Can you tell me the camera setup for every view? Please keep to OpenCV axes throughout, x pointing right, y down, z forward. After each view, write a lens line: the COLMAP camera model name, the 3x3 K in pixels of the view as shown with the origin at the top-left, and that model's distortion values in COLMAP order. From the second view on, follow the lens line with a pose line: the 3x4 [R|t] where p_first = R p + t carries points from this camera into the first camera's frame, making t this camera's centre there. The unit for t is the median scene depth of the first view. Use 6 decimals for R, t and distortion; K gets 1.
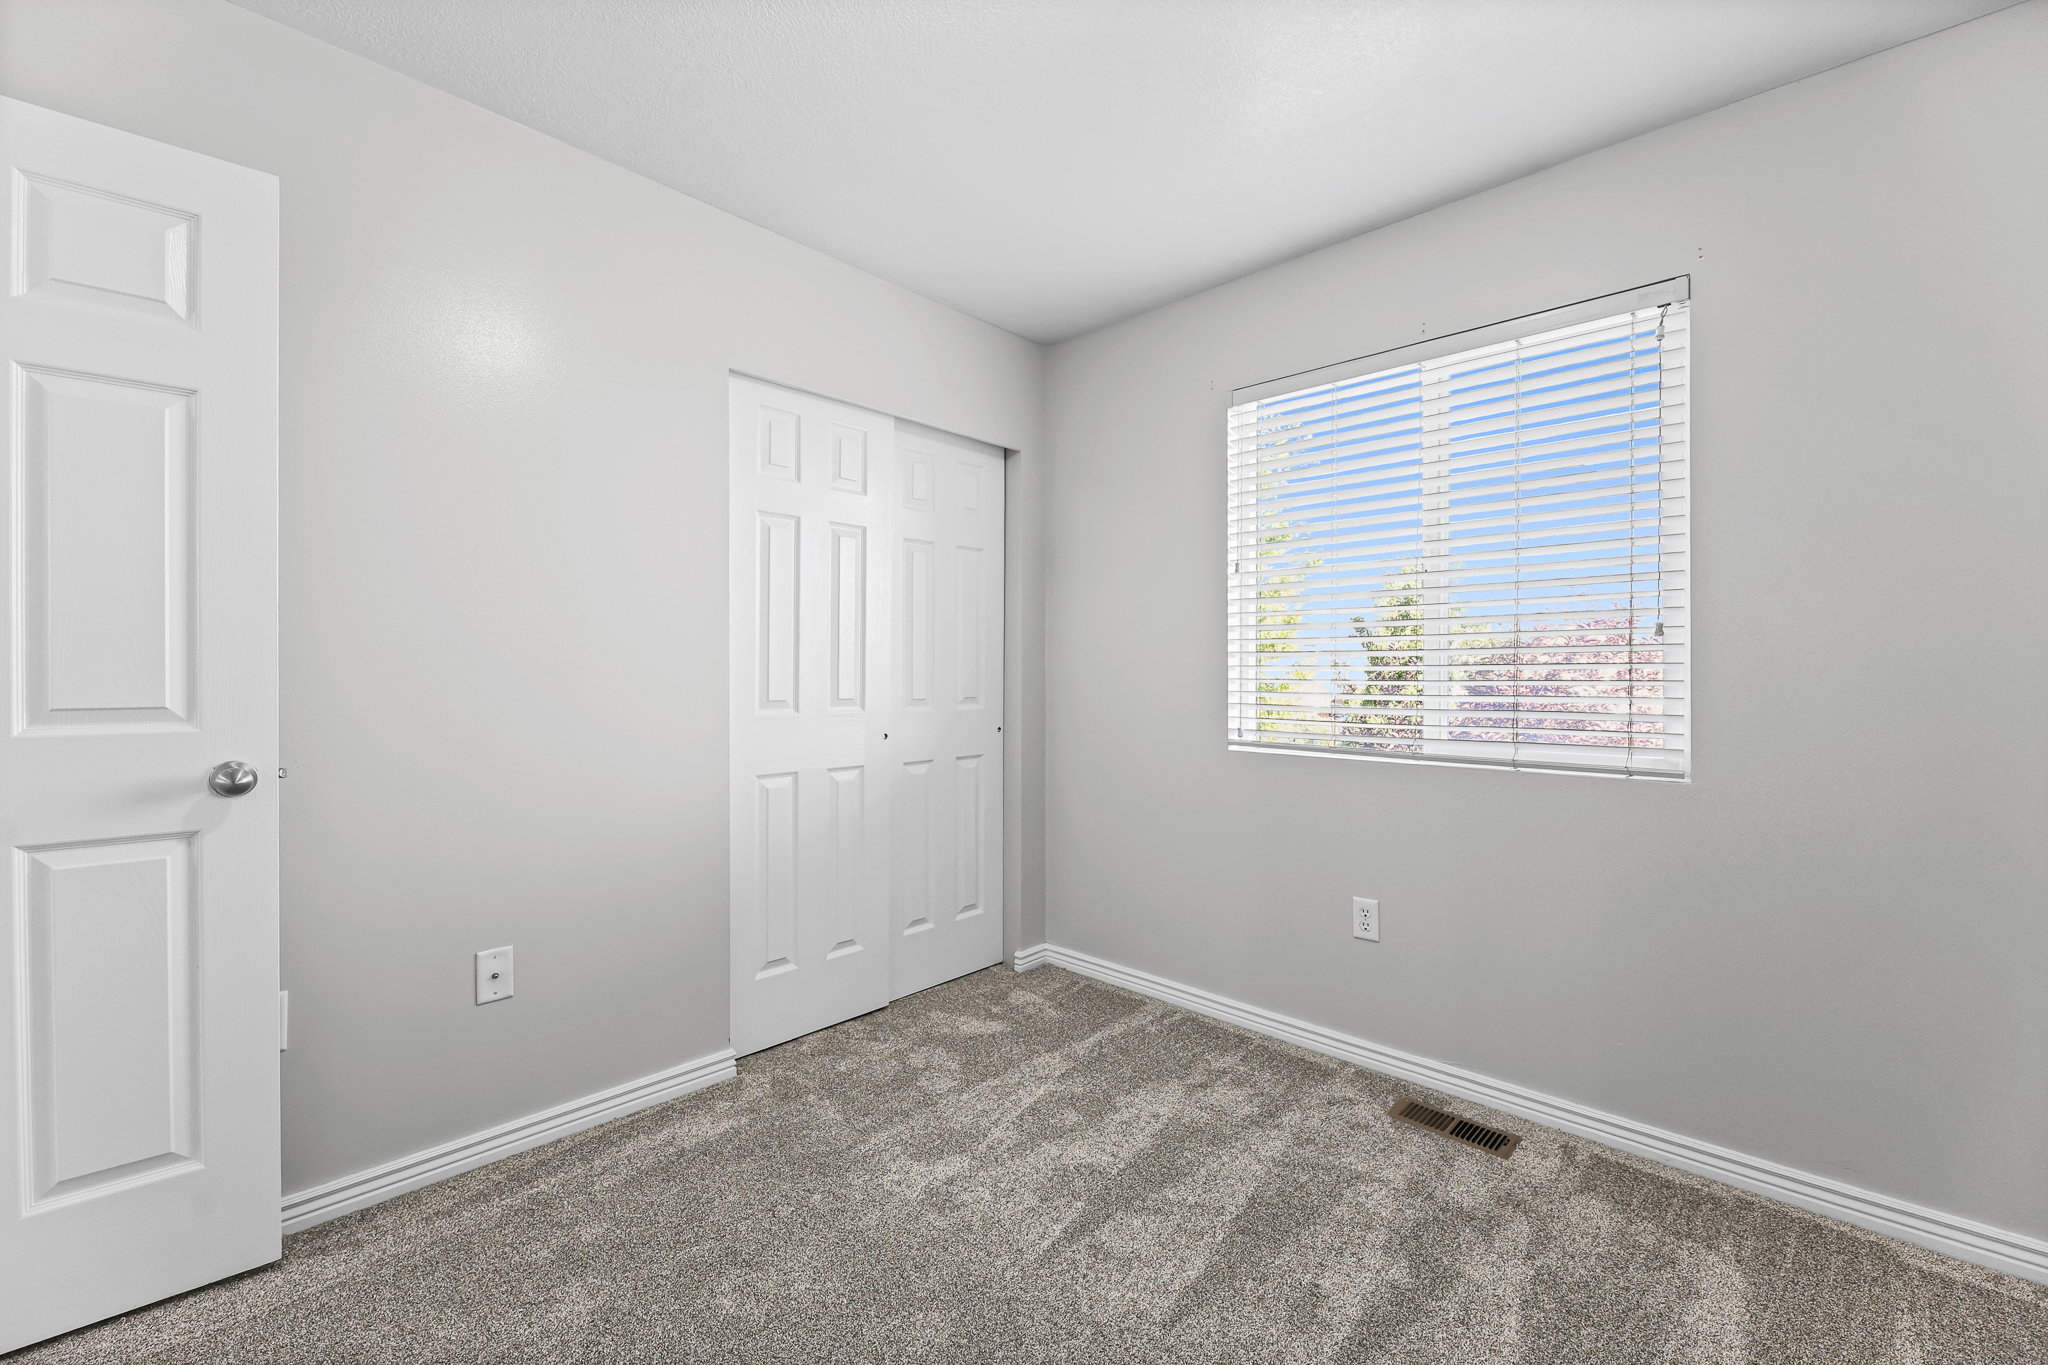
lens RADIAL K [[843.5, 0, 1021.0], [0, 843.5, 671.6], [0, 0, 1]] dist [-0.000055, -0.001126]
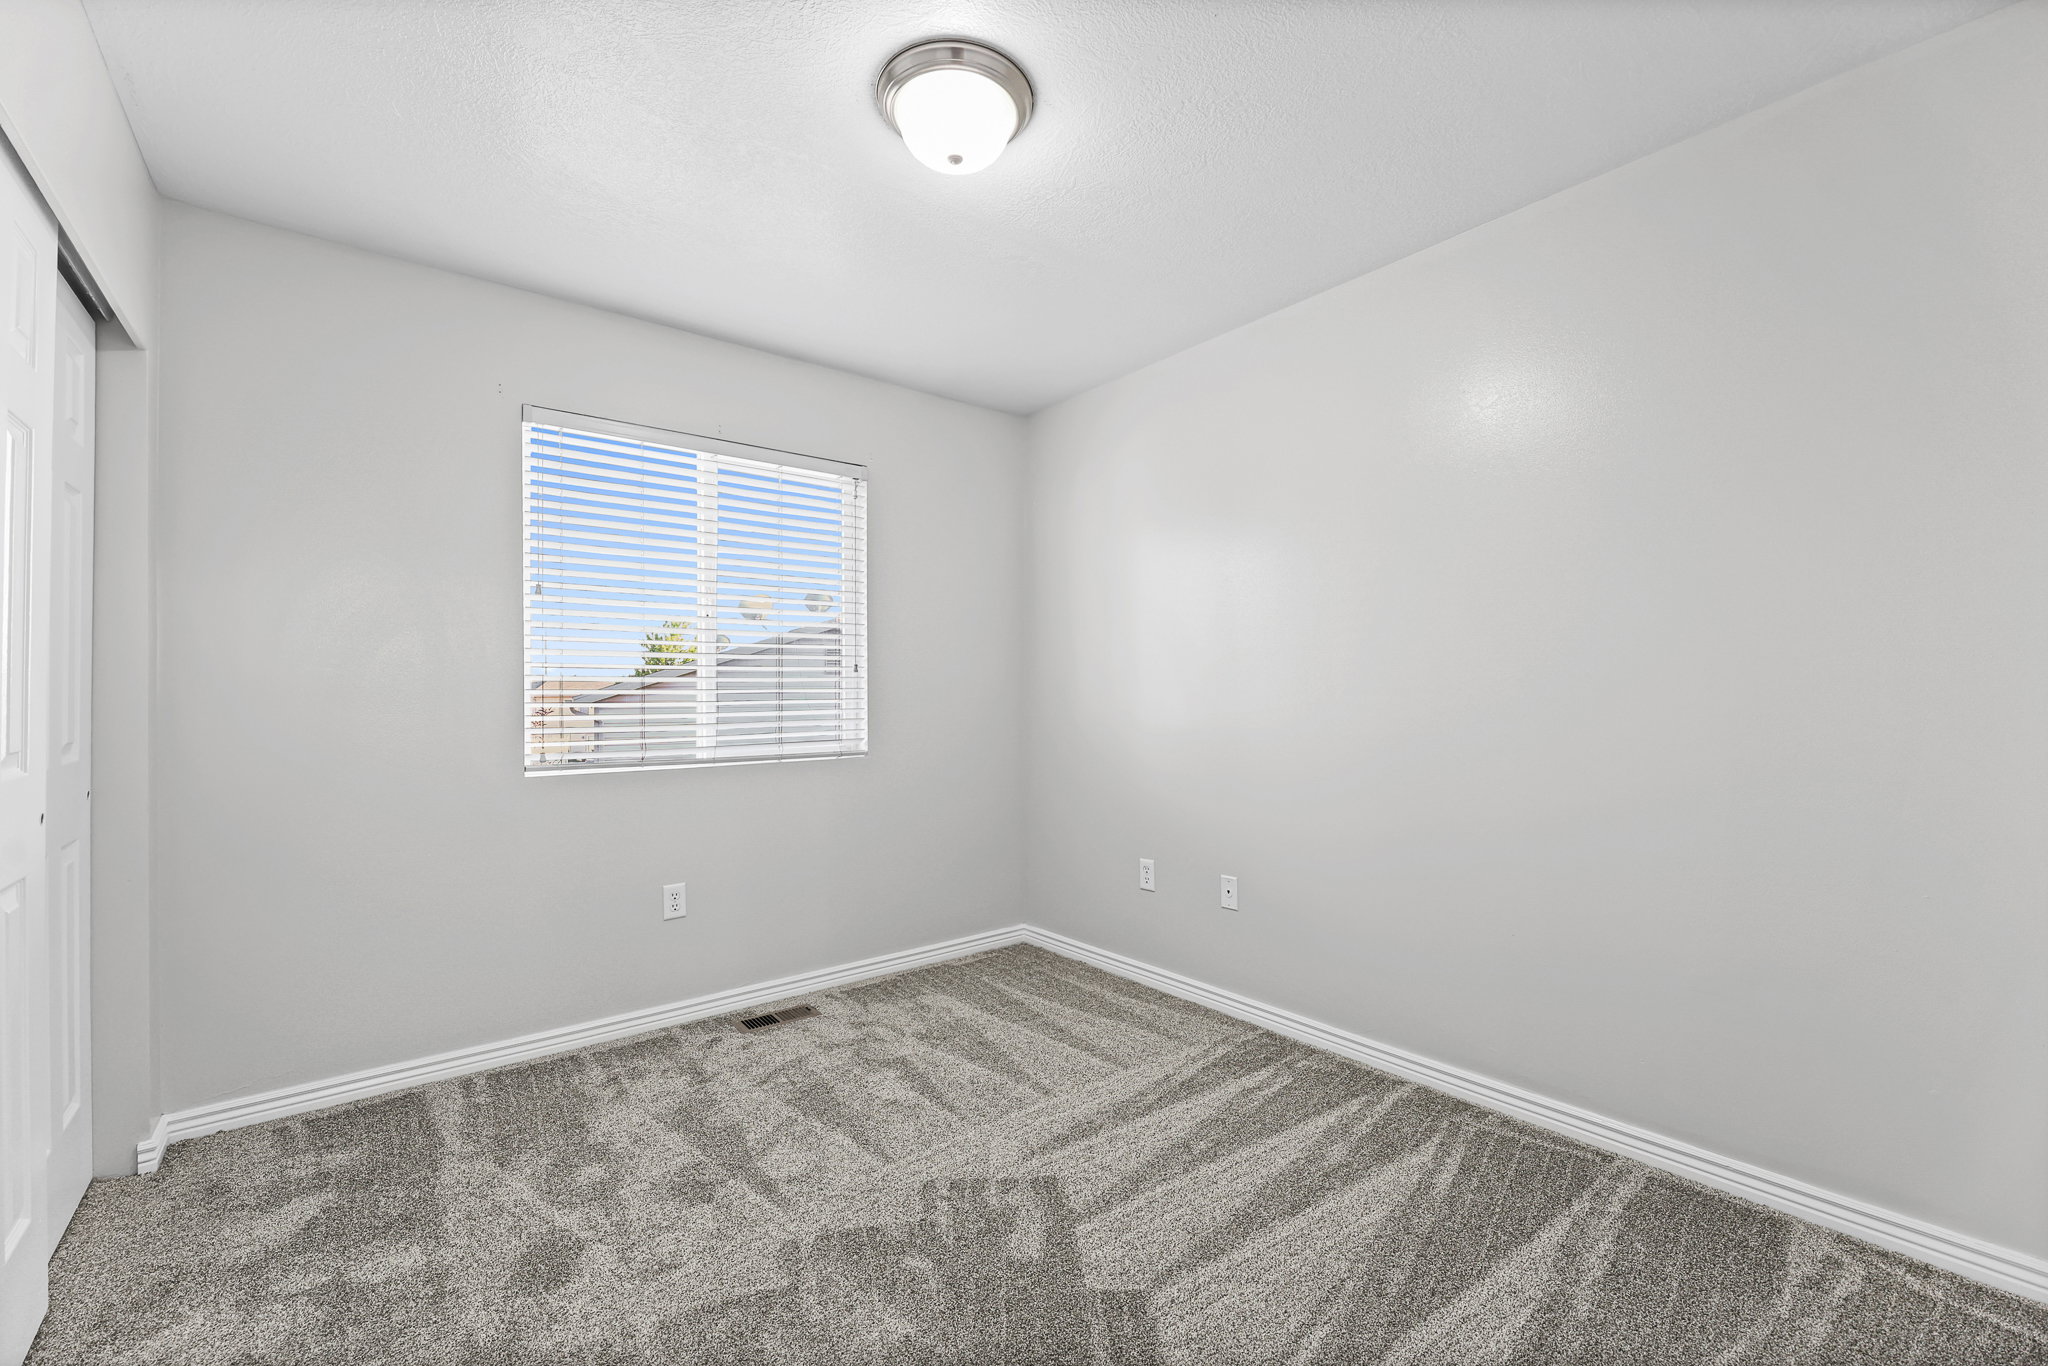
lens RADIAL K [[843.5, 0, 1016.4], [0, 843.5, 684.9], [0, 0, 1]] dist [-0.000055, -0.001126]
pose [[0.139195, 0.007480, 0.990237, -0.770184], [0.003439, 0.999962, -0.008037, -0.002215], [-0.990259, 0.004524, 0.139164, 0.381275]]
